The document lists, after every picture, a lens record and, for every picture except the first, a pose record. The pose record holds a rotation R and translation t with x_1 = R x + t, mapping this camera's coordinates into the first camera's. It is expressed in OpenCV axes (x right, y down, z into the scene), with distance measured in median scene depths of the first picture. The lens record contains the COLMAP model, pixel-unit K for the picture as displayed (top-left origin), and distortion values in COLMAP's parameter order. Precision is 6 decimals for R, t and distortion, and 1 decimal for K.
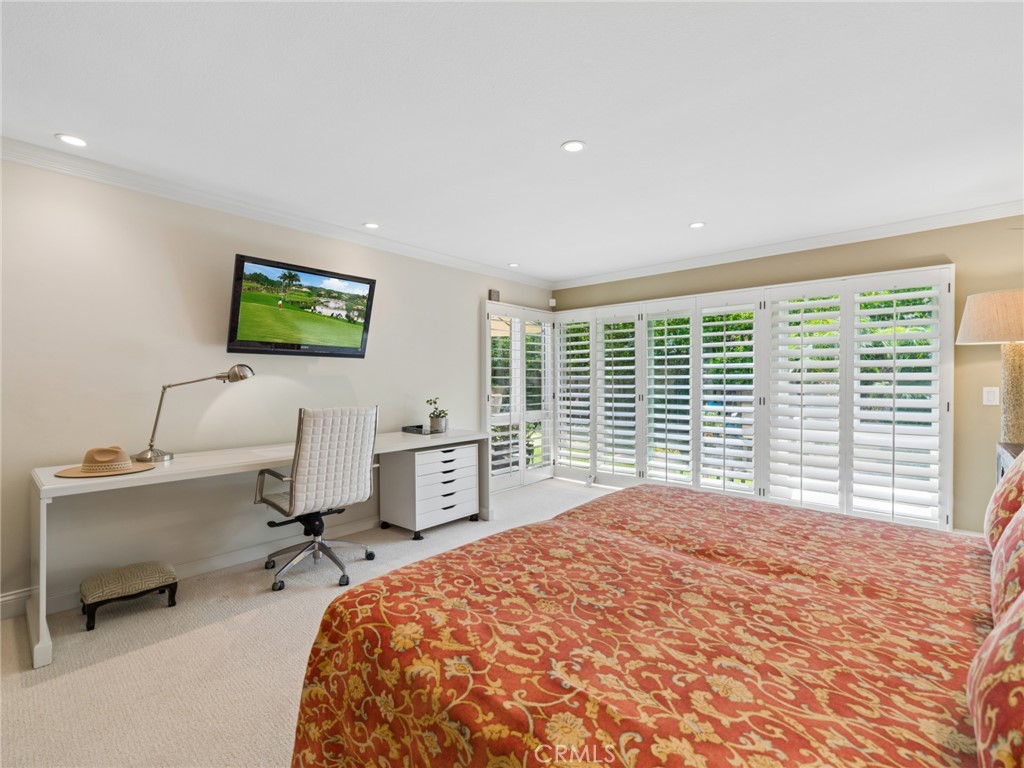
lens RADIAL K [[468.7, 0, 509.5], [0, 468.7, 379.7], [0, 0, 1]] dist [0.000127, -0.001994]
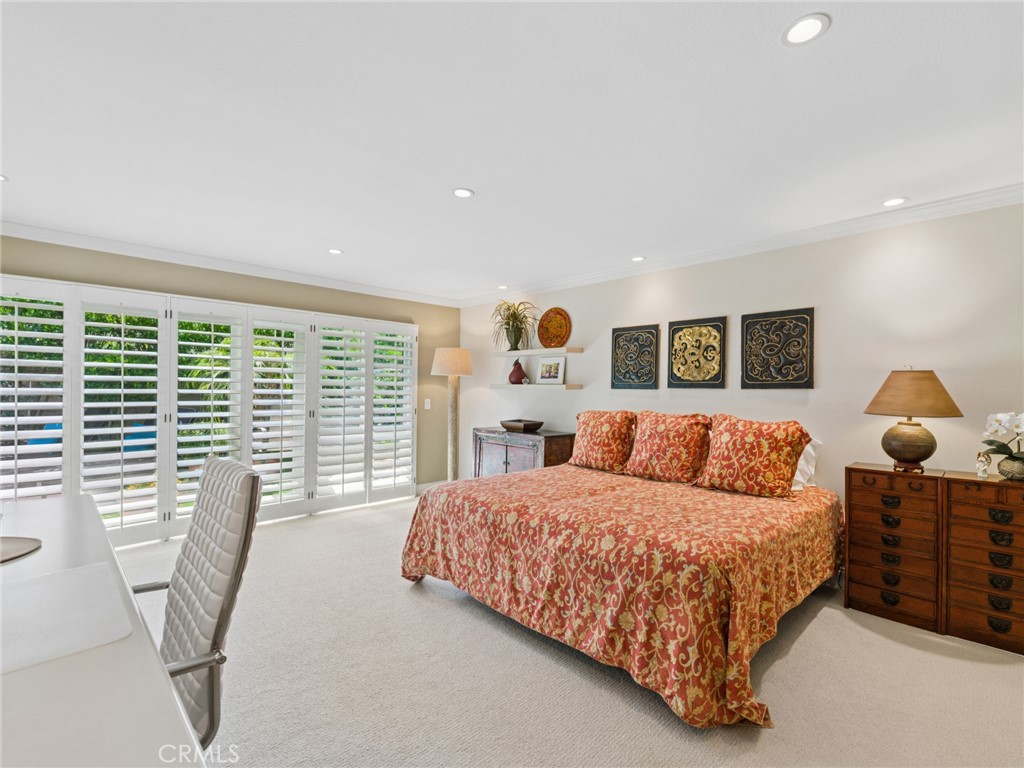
lens RADIAL K [[468.7, 0, 509.3], [0, 468.7, 390.2], [0, 0, 1]] dist [0.000127, -0.001994]
pose [[0.058792, 0.003204, 0.998265, -0.631231], [-0.007387, 0.999969, -0.002774, -0.013433], [-0.998243, -0.007211, 0.058813, 0.529773]]
